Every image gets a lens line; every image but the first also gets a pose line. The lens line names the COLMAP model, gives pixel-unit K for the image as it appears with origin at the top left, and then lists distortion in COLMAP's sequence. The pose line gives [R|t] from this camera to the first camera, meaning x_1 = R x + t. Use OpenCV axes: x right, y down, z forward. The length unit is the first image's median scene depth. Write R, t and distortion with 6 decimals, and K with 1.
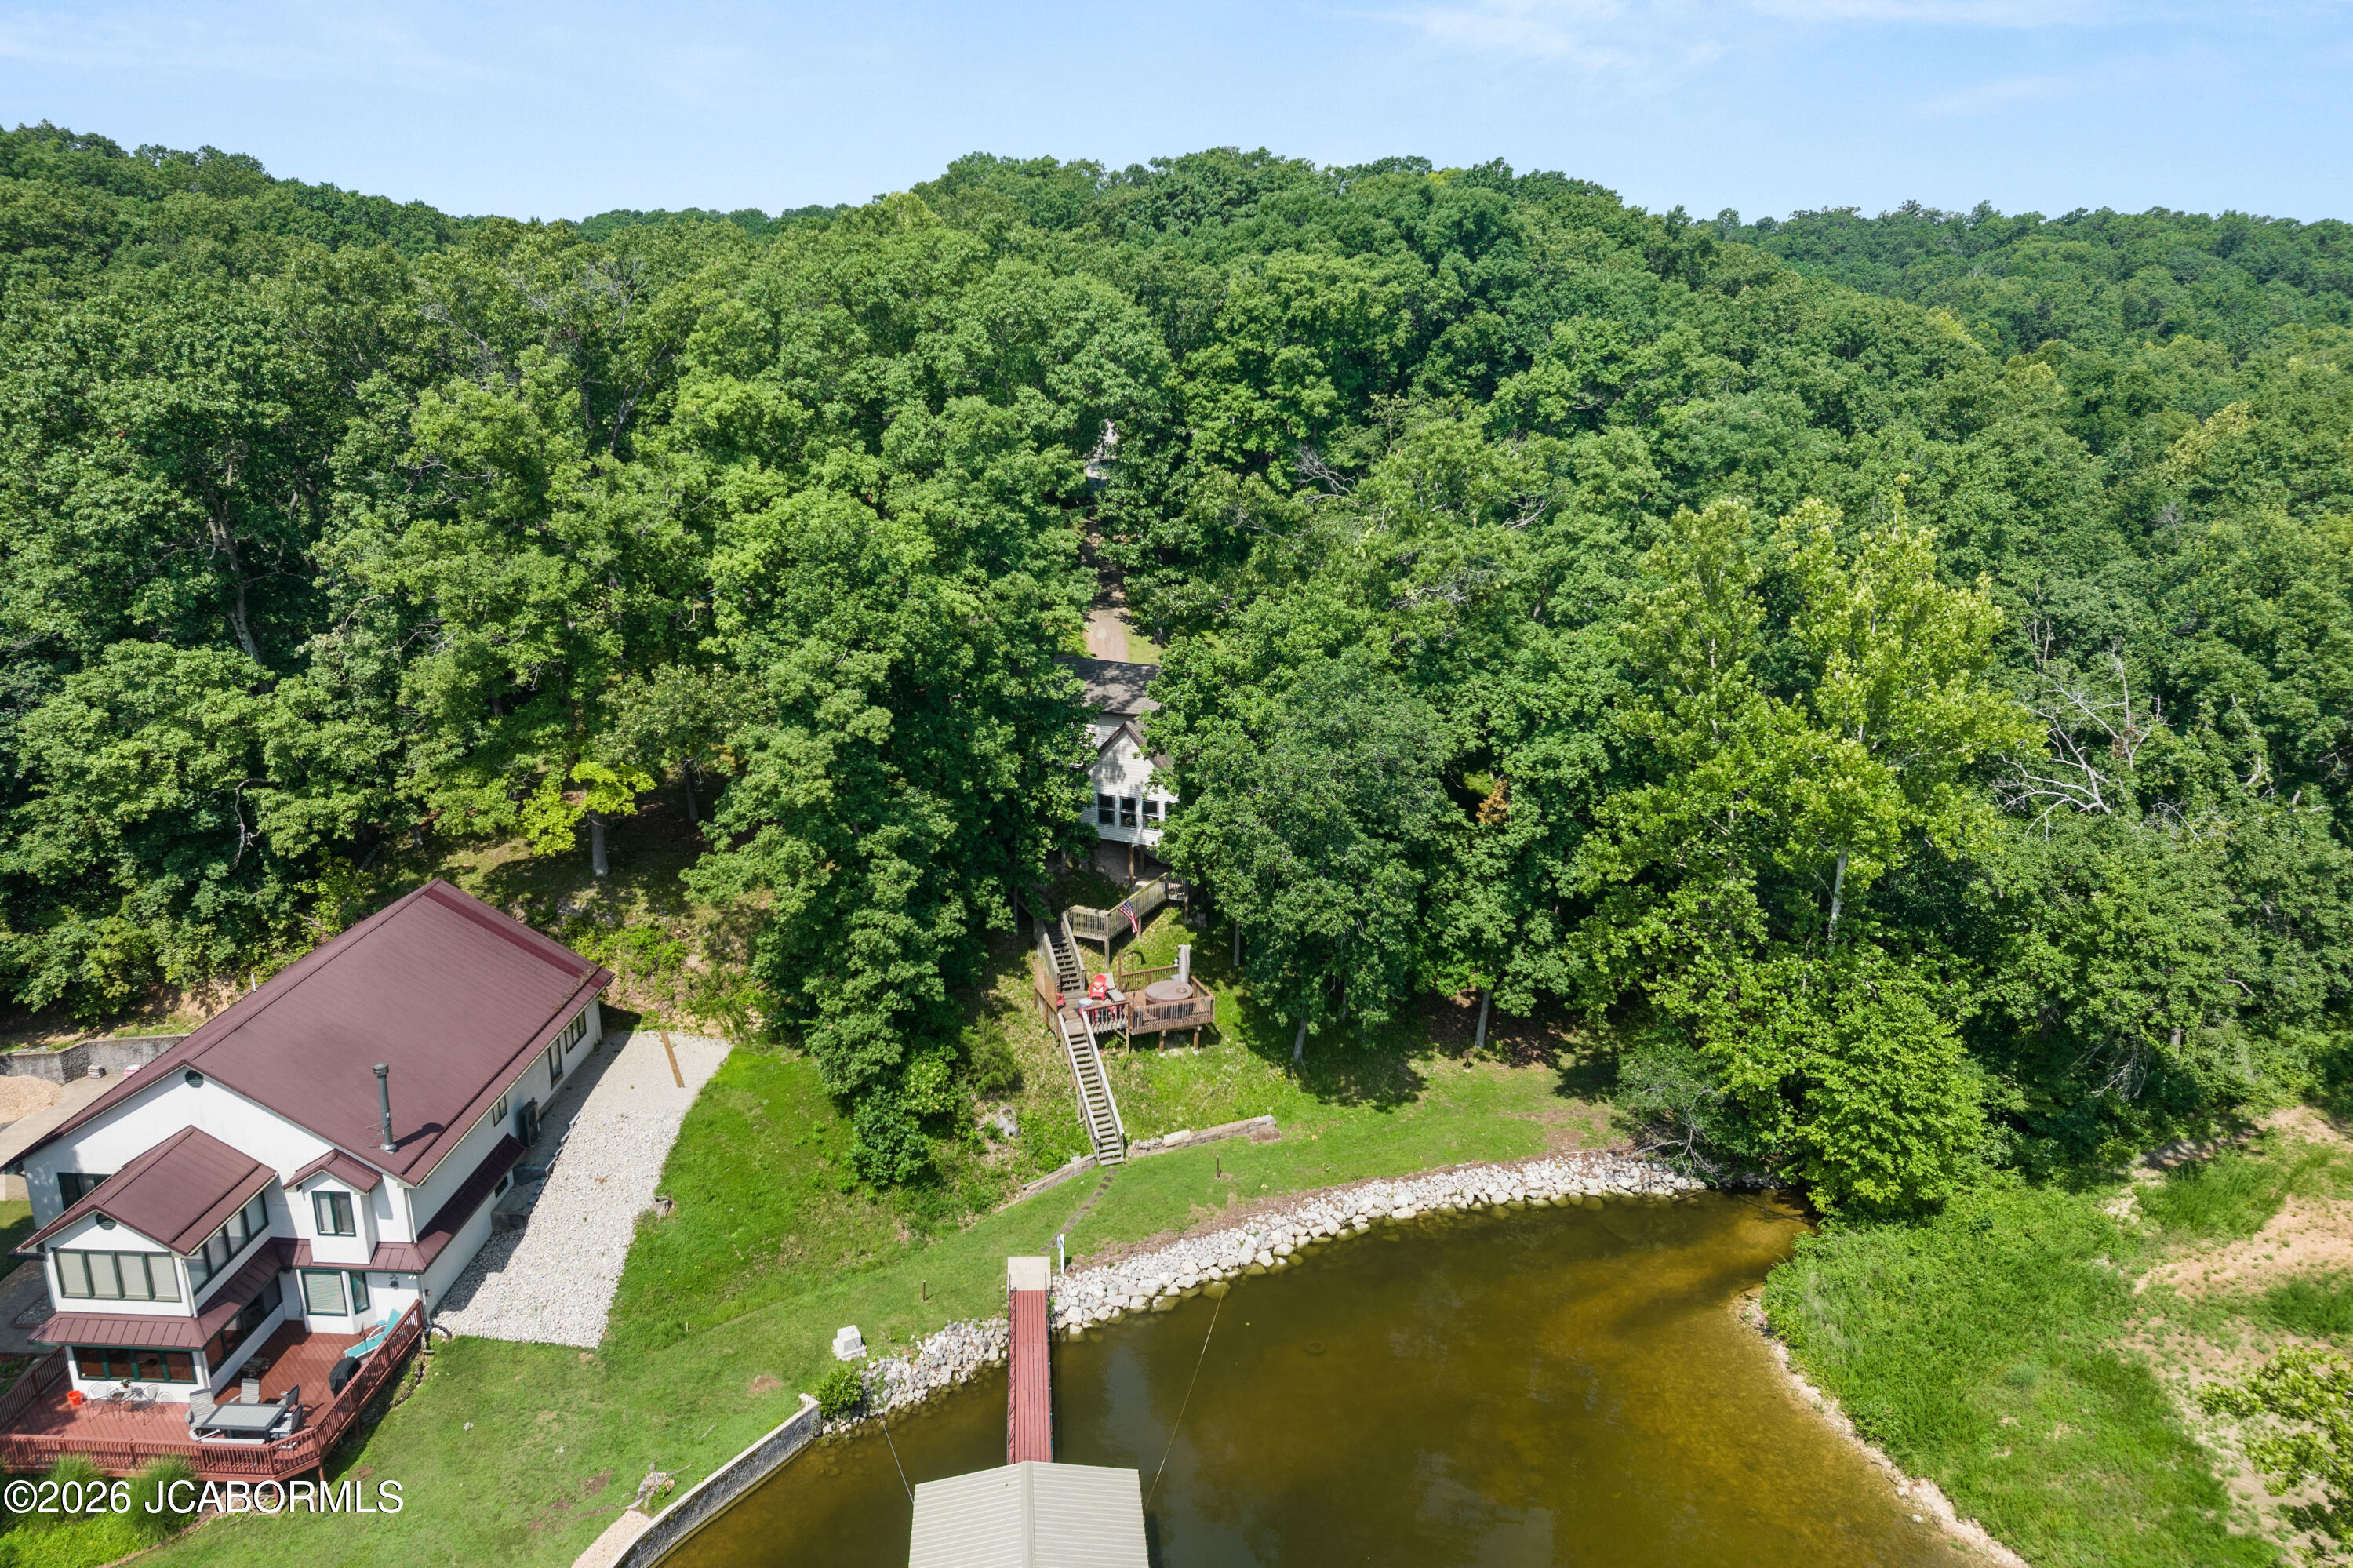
lens RADIAL K [[1618.6, 0, 1176.5], [0, 1618.6, 784.0], [0, 0, 1]] dist [-0.080399, -0.000029]
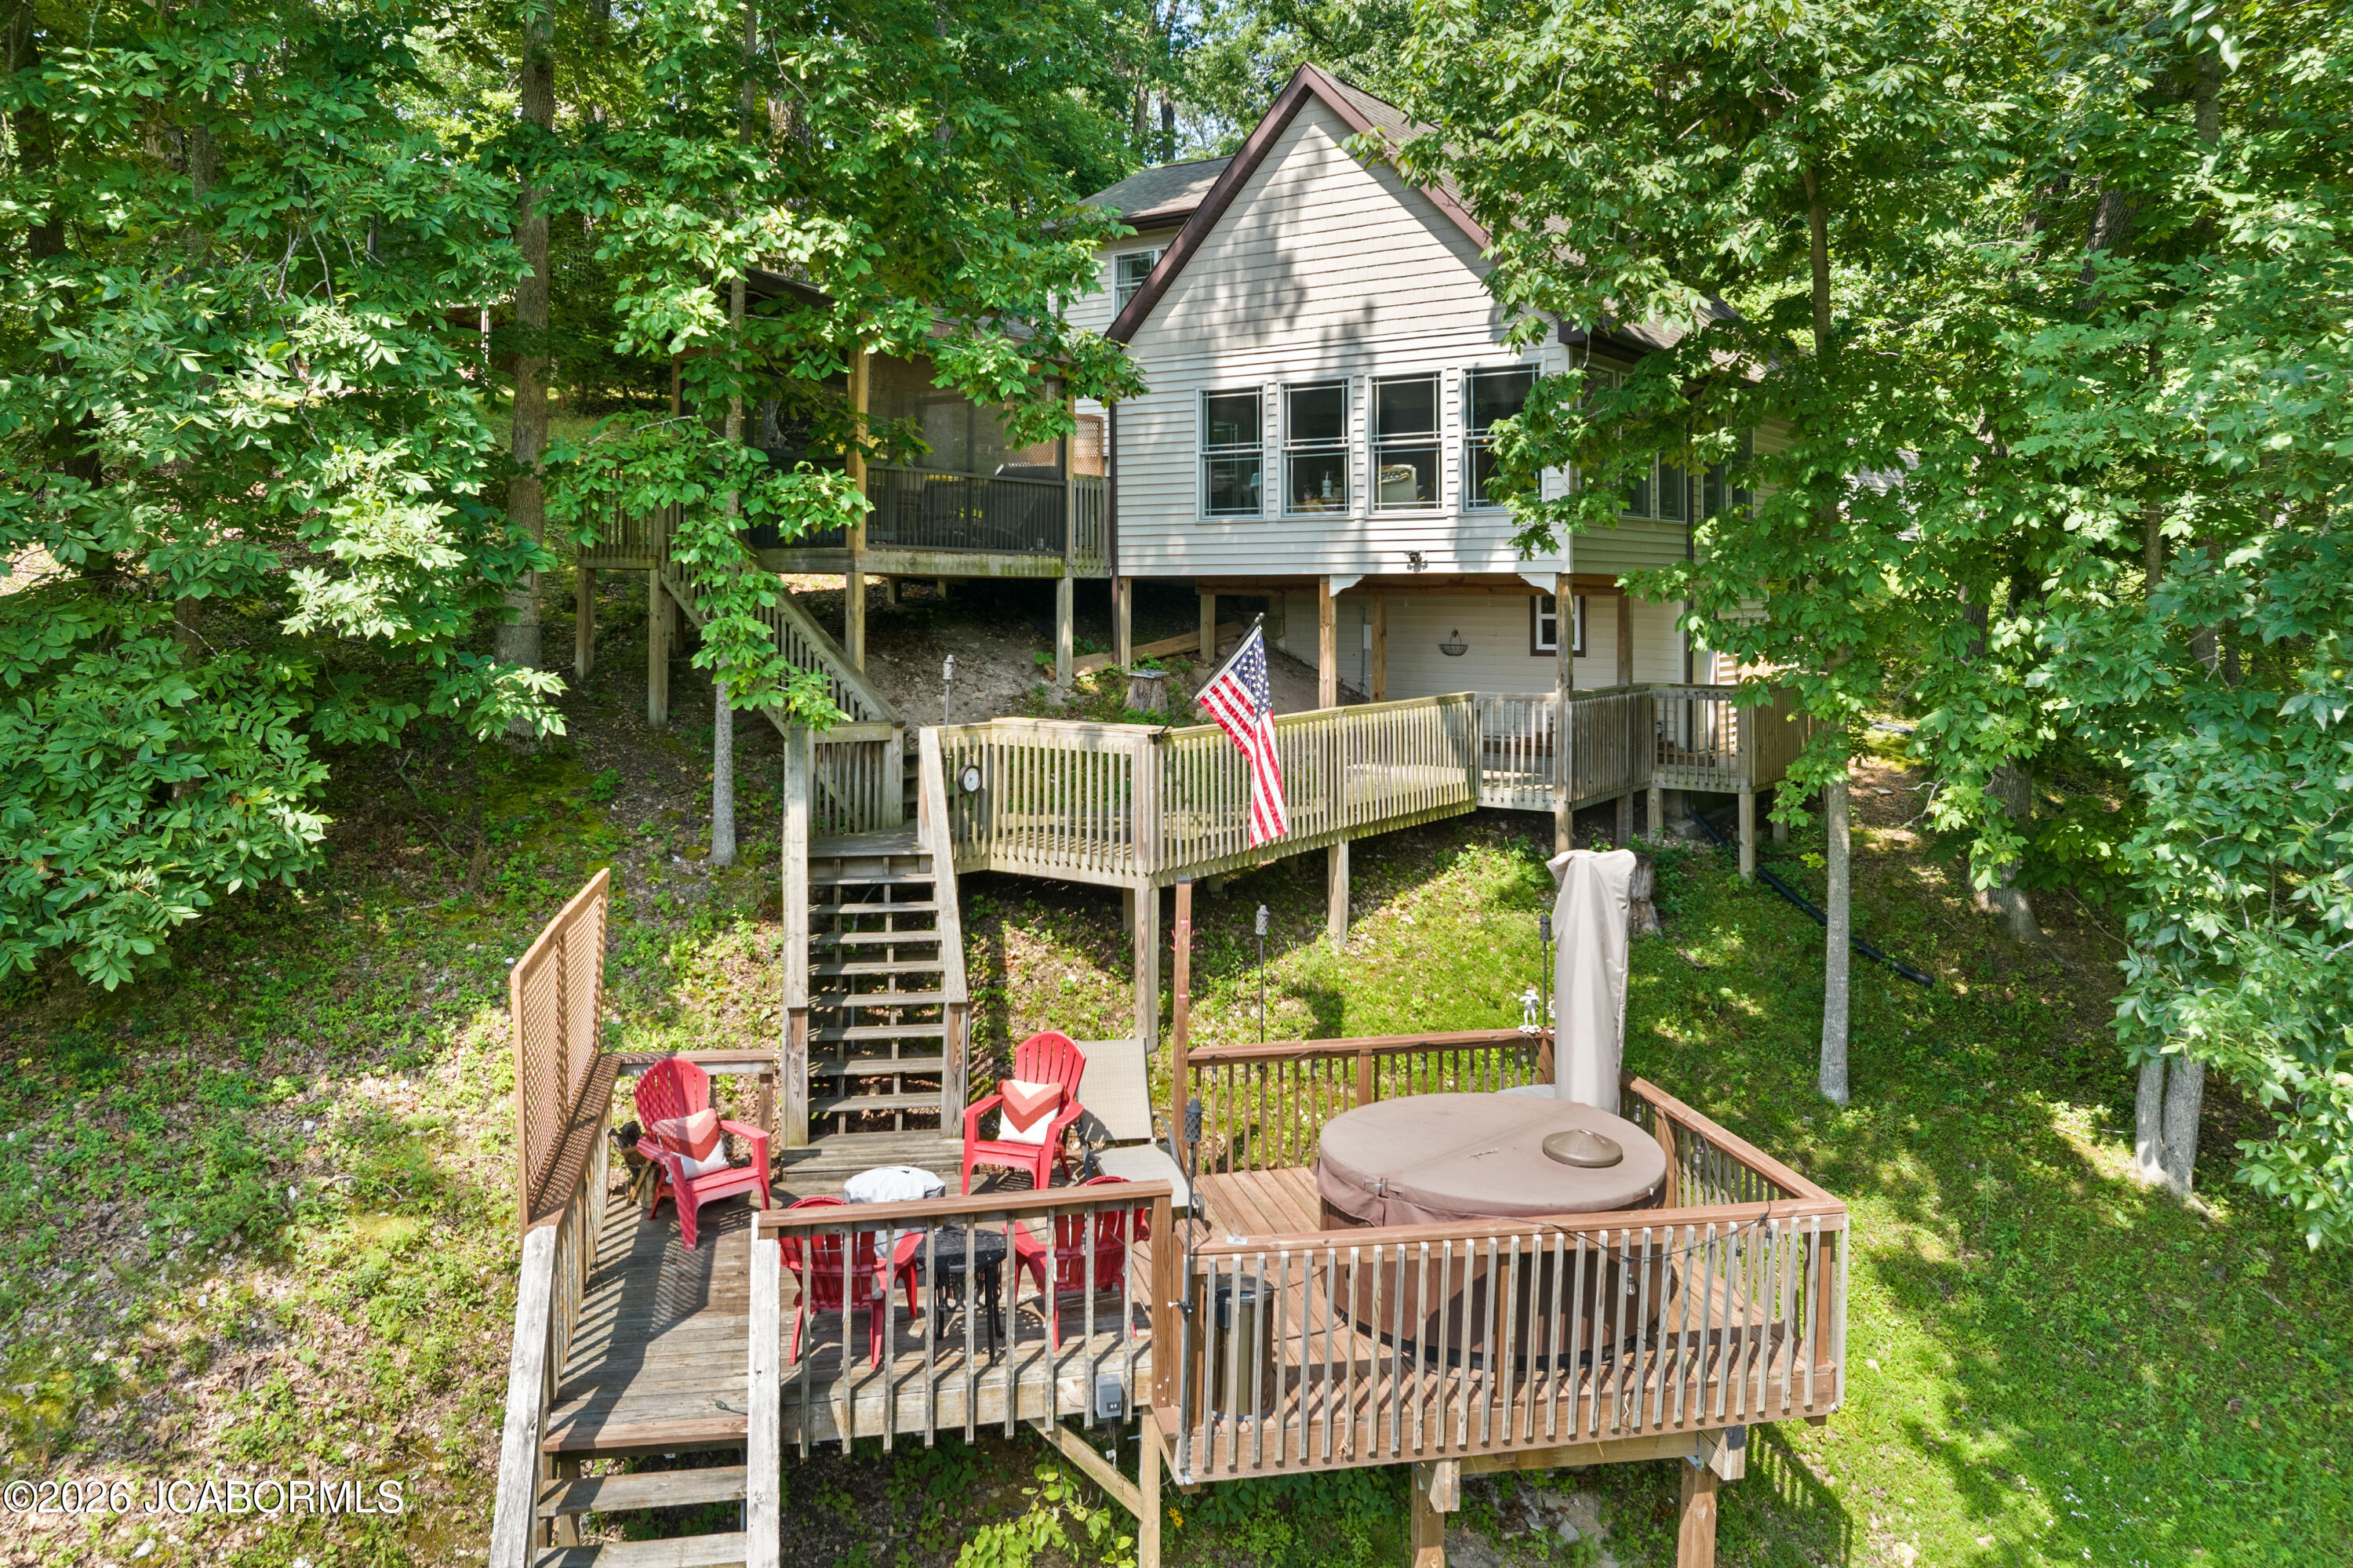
lens RADIAL K [[1650.5, 0, 1180.5], [0, 1650.5, 652.8], [0, 0, 1]] dist [-0.003462, -0.000388]
pose [[0.984655, 0.012349, -0.174078, -0.006740], [-0.053249, 0.971184, -0.232305, 0.122064], [0.166193, 0.238009, 0.956939, 0.856380]]
